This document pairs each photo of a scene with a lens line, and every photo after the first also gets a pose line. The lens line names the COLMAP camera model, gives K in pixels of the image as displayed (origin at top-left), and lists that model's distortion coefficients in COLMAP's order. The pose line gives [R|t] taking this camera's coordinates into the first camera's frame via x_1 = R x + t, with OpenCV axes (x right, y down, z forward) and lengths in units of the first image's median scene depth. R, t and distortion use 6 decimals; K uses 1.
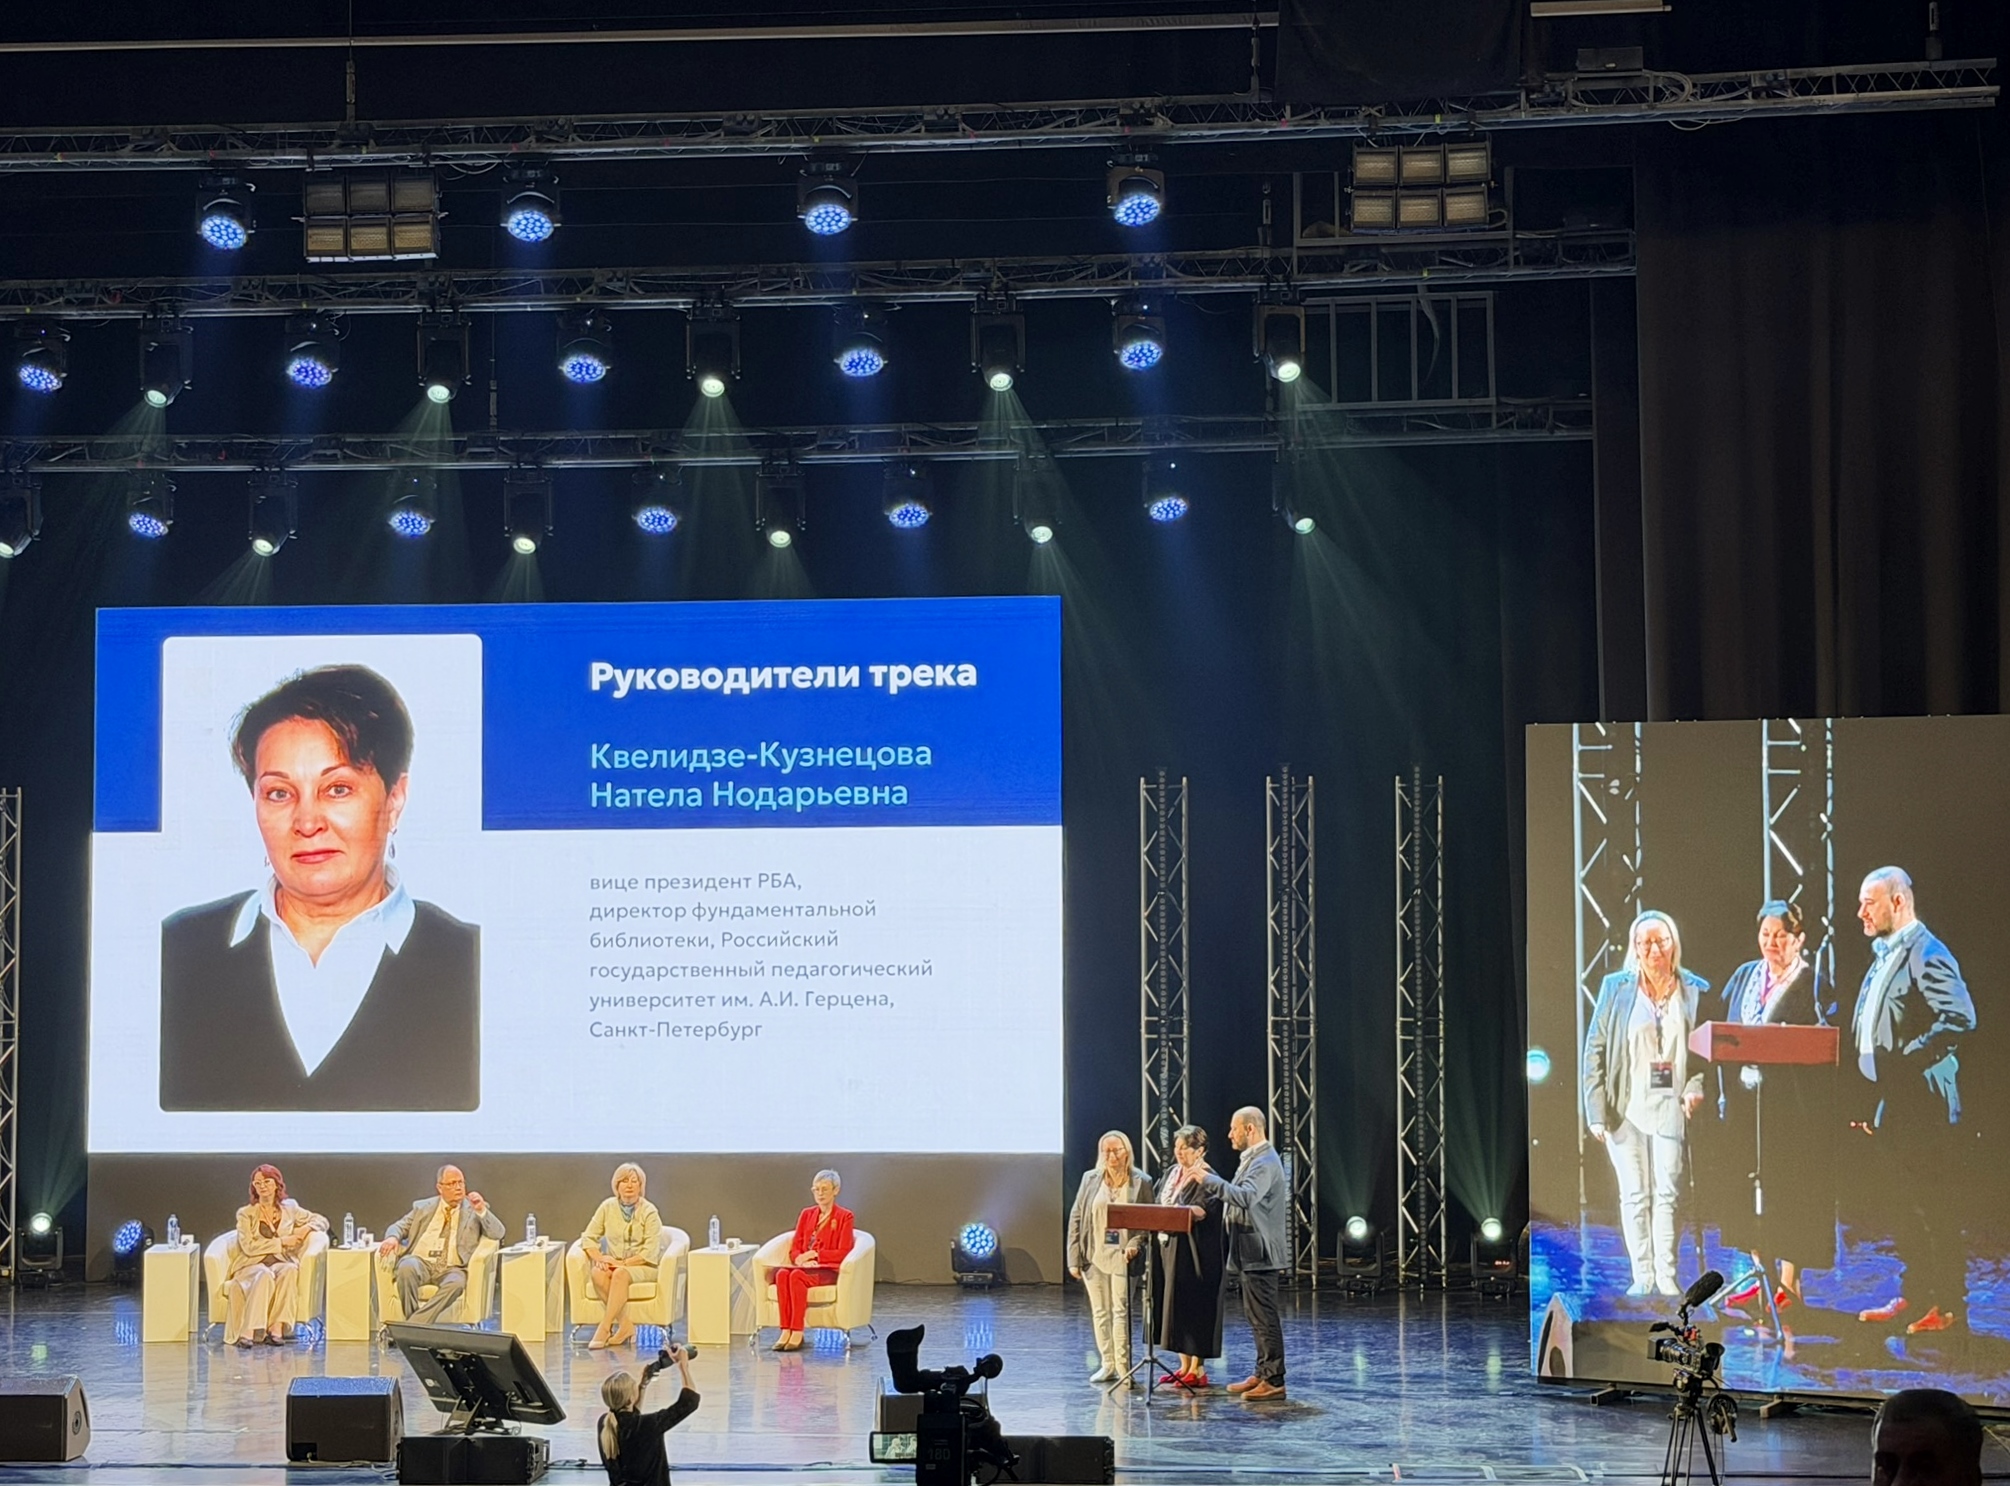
lens RADIAL K [[3259.8, 0, 1006.8], [0, 3259.8, 791.3], [0, 0, 1]] dist [0.085852, -0.039922]
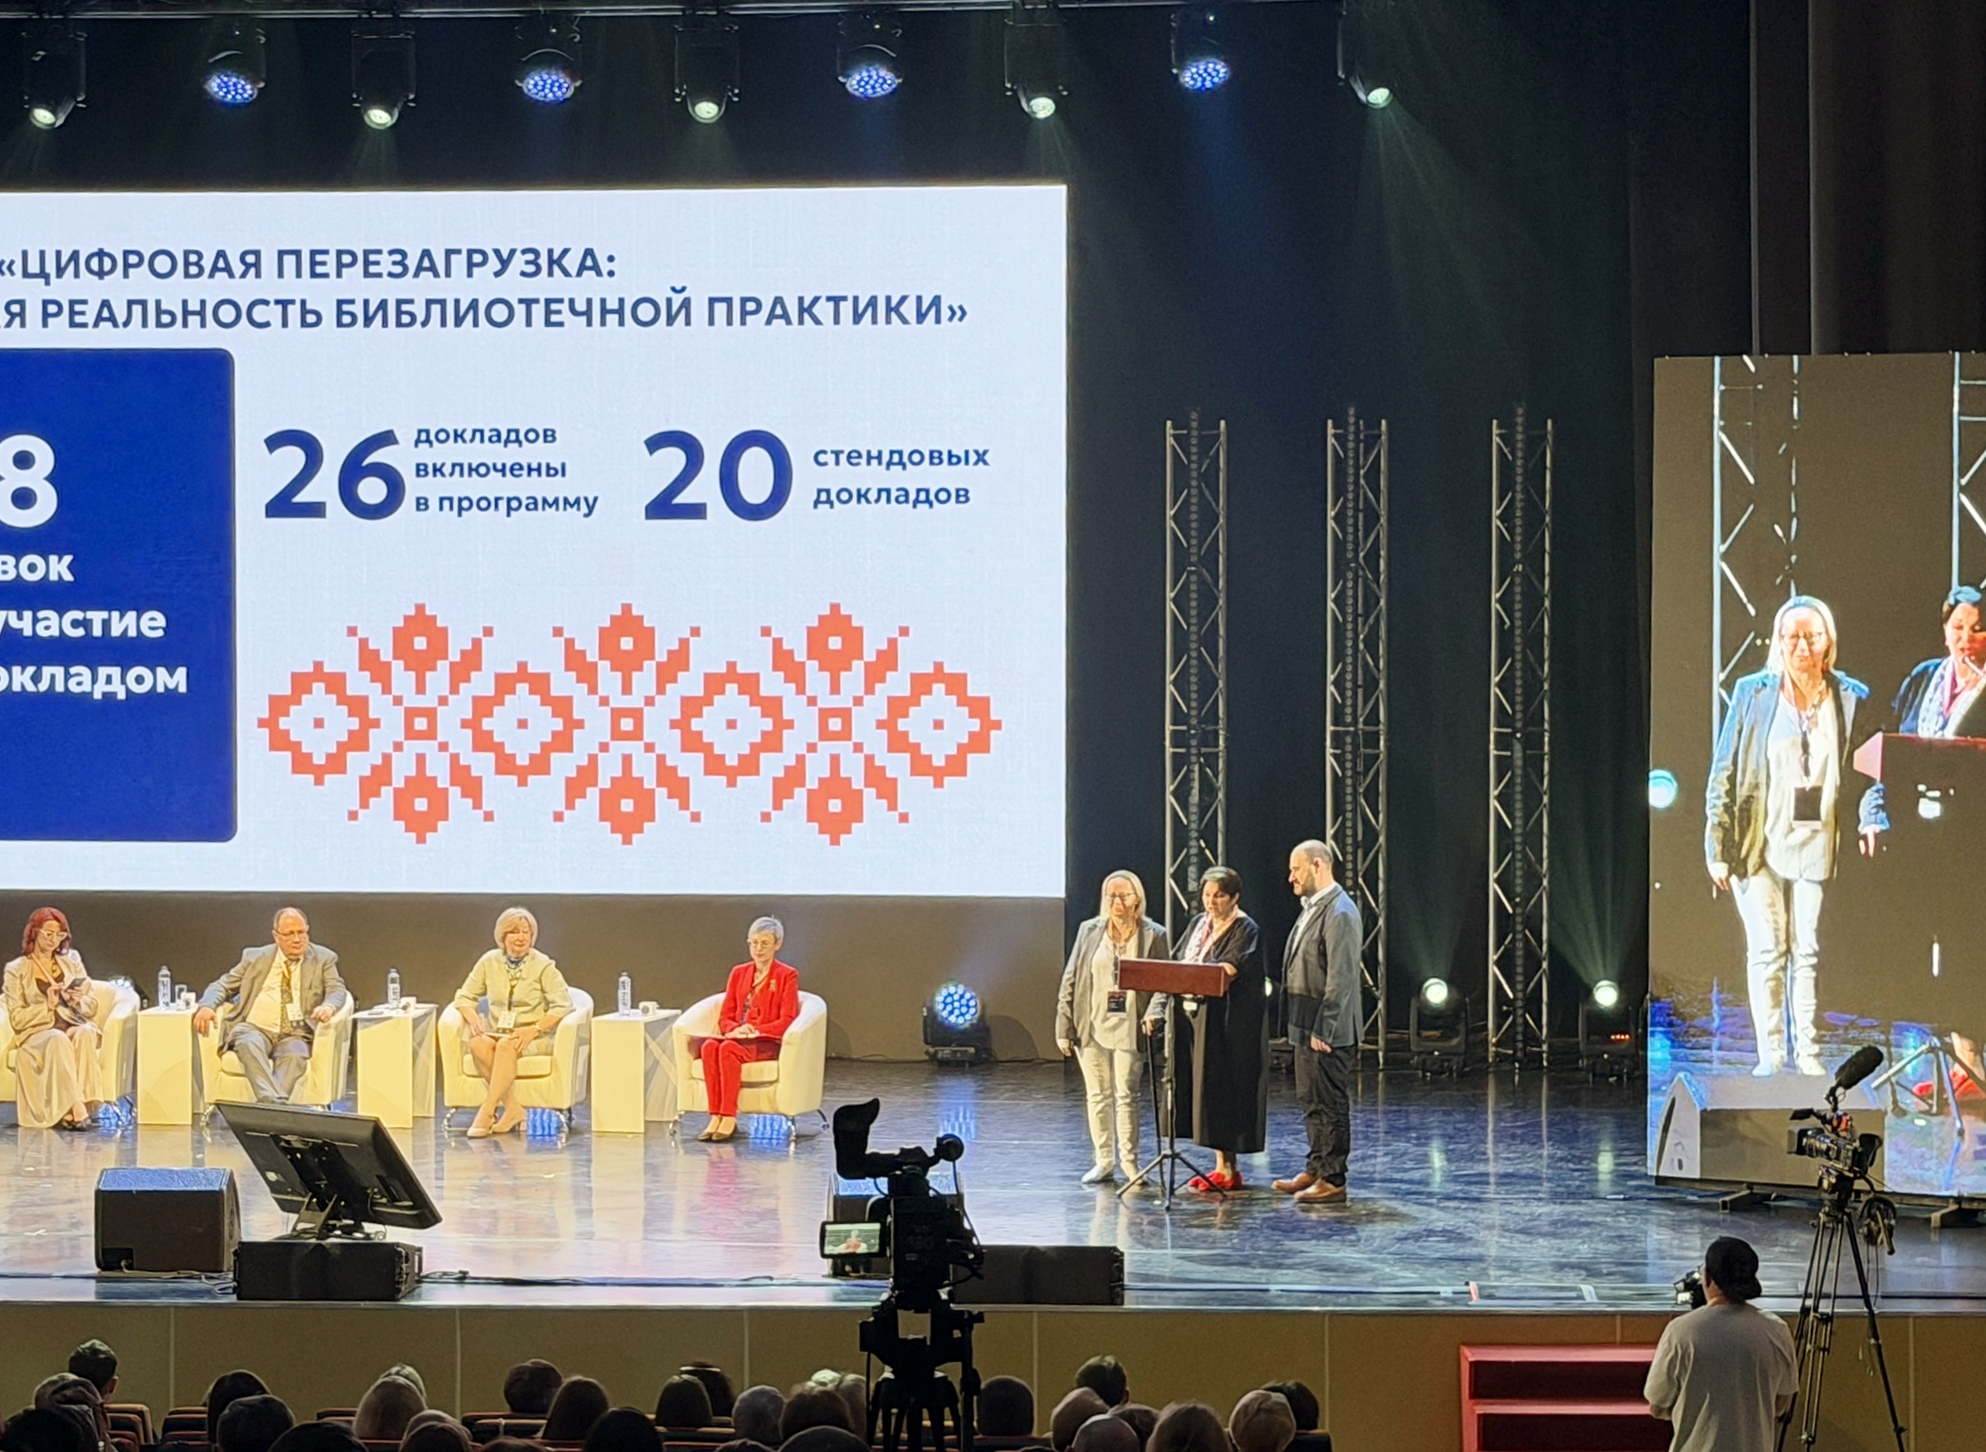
lens RADIAL K [[4847.3, 0, 993.0], [0, 4847.3, 726.0], [0, 0, 1]] dist [0.012265, 0.698055]
pose [[0.999956, 0.004407, -0.008236, 0.009513], [-0.003778, 0.997183, 0.074912, -0.018594], [0.008542, -0.074878, 0.997156, -0.169977]]
